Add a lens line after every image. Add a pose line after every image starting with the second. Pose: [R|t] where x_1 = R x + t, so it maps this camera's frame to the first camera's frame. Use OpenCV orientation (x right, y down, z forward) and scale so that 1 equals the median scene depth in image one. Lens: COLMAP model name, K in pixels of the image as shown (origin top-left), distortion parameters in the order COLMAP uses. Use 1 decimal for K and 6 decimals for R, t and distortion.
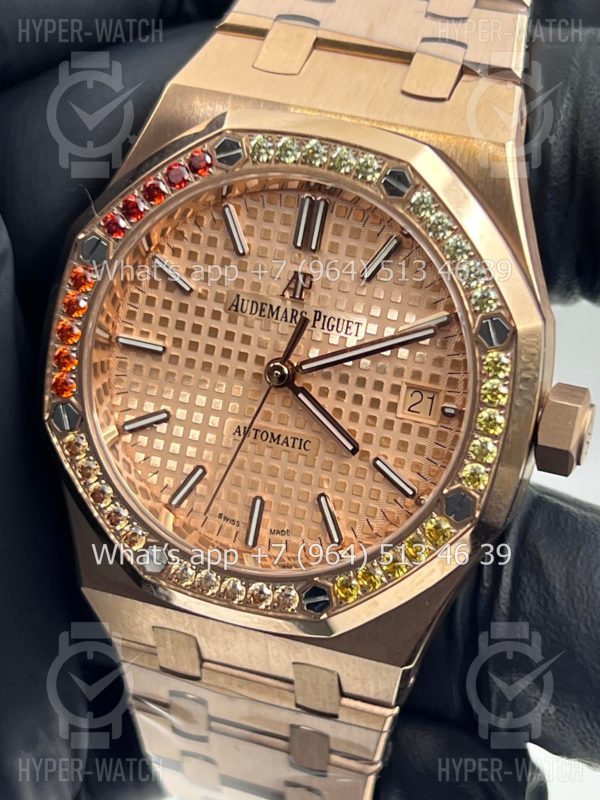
lens RADIAL K [[1896.9, 0, 298.9], [0, 1896.9, 406.2], [0, 0, 1]] dist [0.221507, 0.000000]
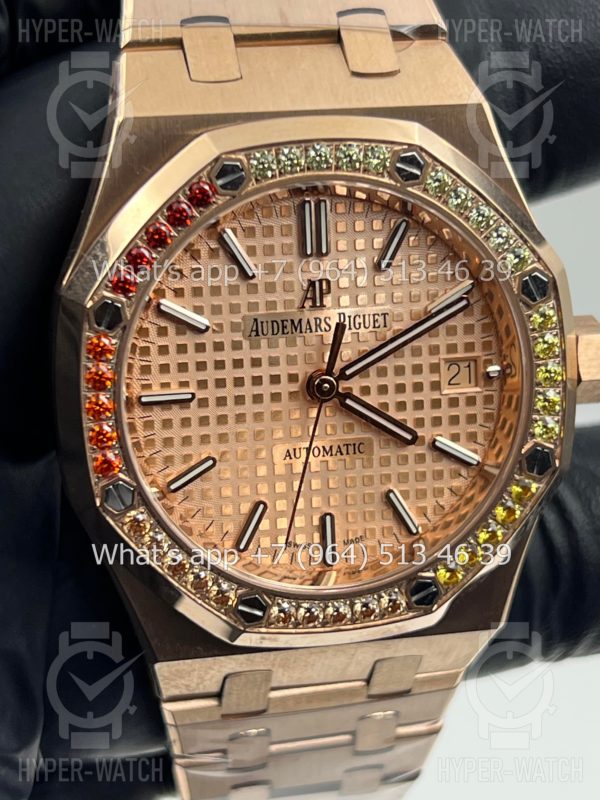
lens RADIAL K [[1896.9, 0, 297.6], [0, 1896.9, 397.0], [0, 0, 1]] dist [0.221507, 0.000000]
pose [[0.862187, -0.288517, 0.416403, -0.423127], [0.255973, 0.957438, 0.133381, -0.143127], [-0.437163, -0.008412, 0.899343, 0.133520]]
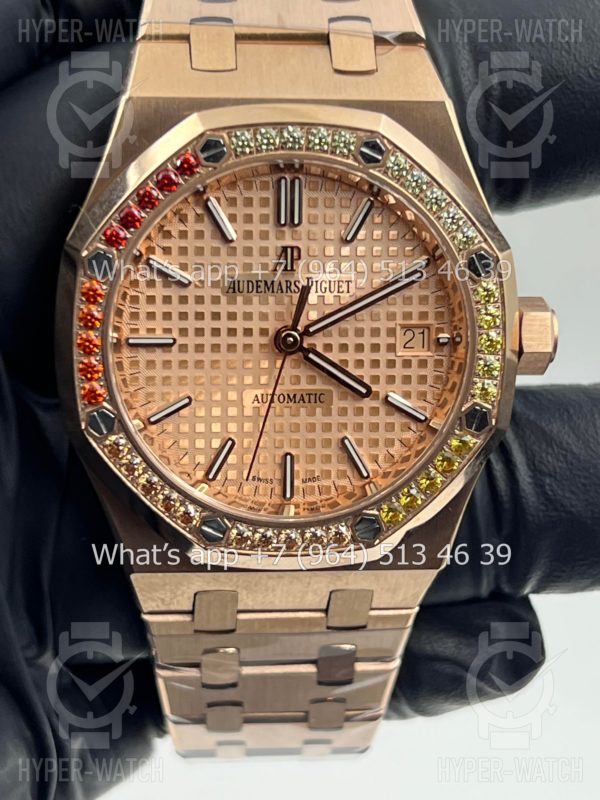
lens RADIAL K [[1896.9, 0, 296.9], [0, 1896.9, 393.7], [0, 0, 1]] dist [0.221507, 0.000000]
pose [[0.915555, -0.219151, 0.337242, -0.383240], [0.205560, 0.975691, 0.075976, -0.069215], [-0.345694, -0.000237, 0.938347, -0.040078]]
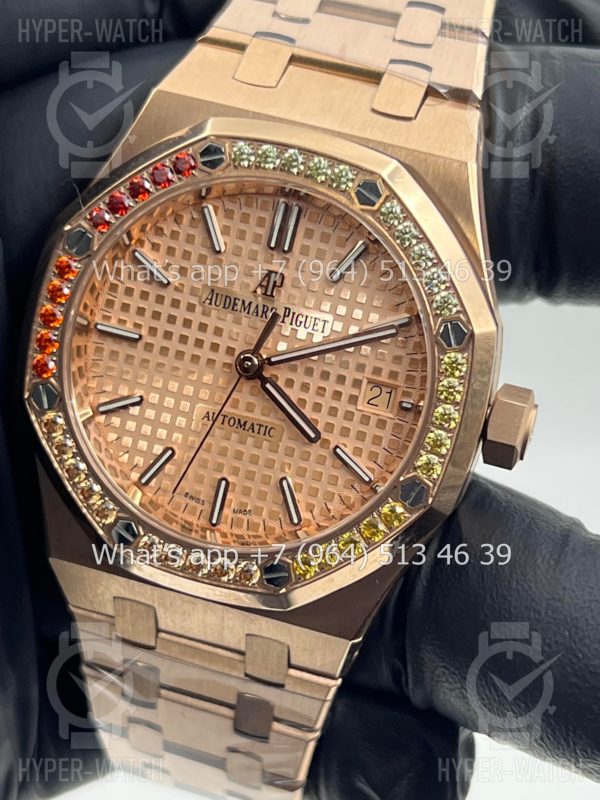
lens RADIAL K [[1896.9, 0, 300.1], [0, 1896.9, 402.9], [0, 0, 1]] dist [0.221507, 0.000000]
pose [[0.995774, 0.041233, 0.082058, -0.068474], [-0.040908, 0.999147, -0.005640, 0.009474], [-0.082221, 0.002259, 0.996612, -0.073963]]
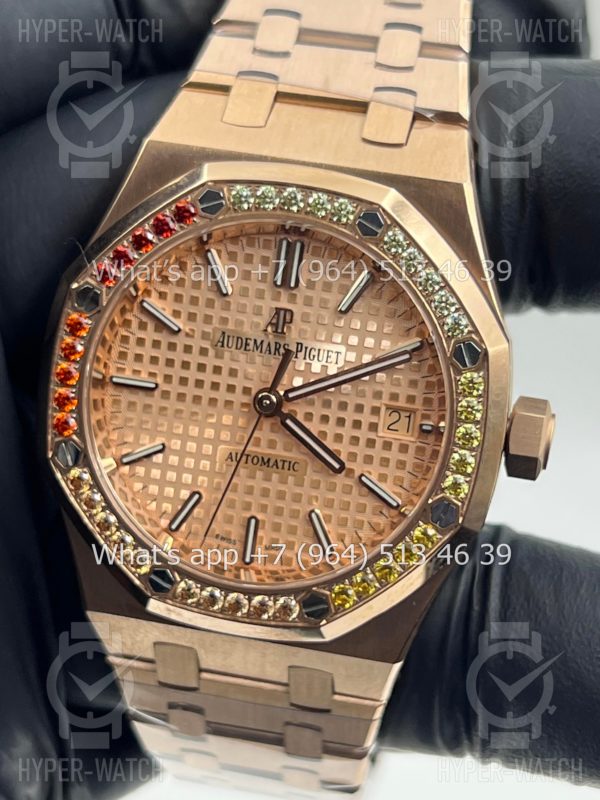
lens RADIAL K [[1896.9, 0, 294.0], [0, 1896.9, 402.5], [0, 0, 1]] dist [0.221507, 0.000000]
pose [[0.992861, -0.058897, 0.103718, -0.107137], [0.058721, 0.998263, 0.004761, -0.021257], [-0.103818, 0.001364, 0.994595, -0.082252]]
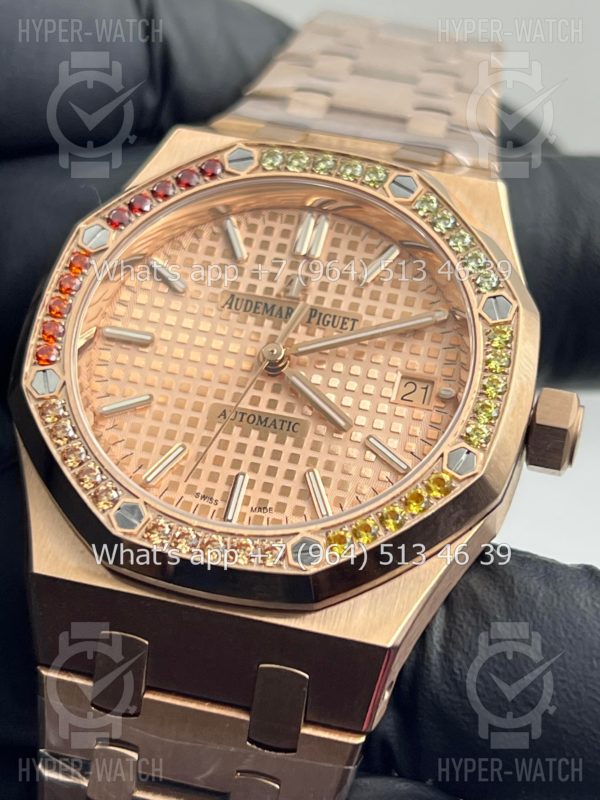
lens RADIAL K [[1896.9, 0, 301.3], [0, 1896.9, 401.2], [0, 0, 1]] dist [0.221507, 0.000000]
pose [[0.978636, 0.135520, 0.154618, -0.145350], [-0.036389, 0.854319, -0.518474, 0.513431], [-0.202357, 0.501770, 0.840998, 0.172188]]
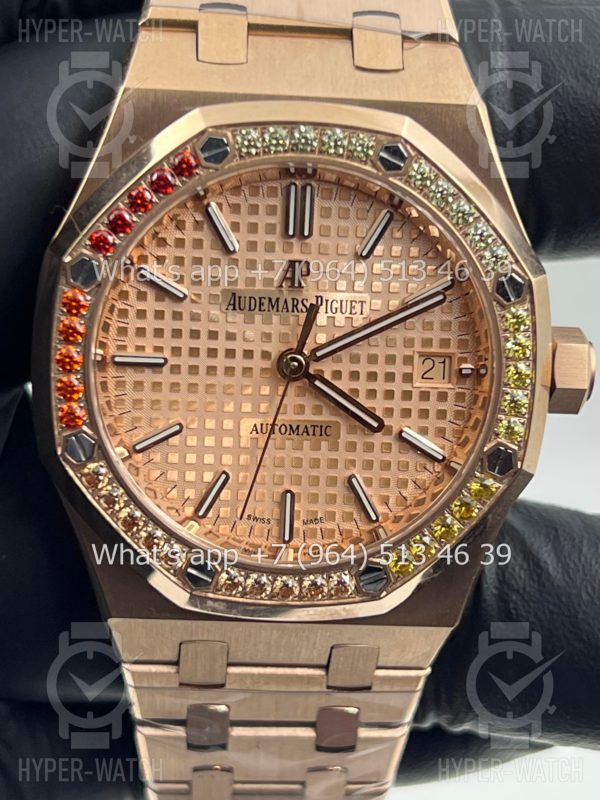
lens RADIAL K [[1896.9, 0, 296.6], [0, 1896.9, 399.8], [0, 0, 1]] dist [0.221507, 0.000000]
pose [[0.933564, -0.179103, 0.310452, -0.317618], [0.170611, 0.983828, 0.054537, -0.052425], [-0.315199, 0.002052, 0.949023, 0.057082]]
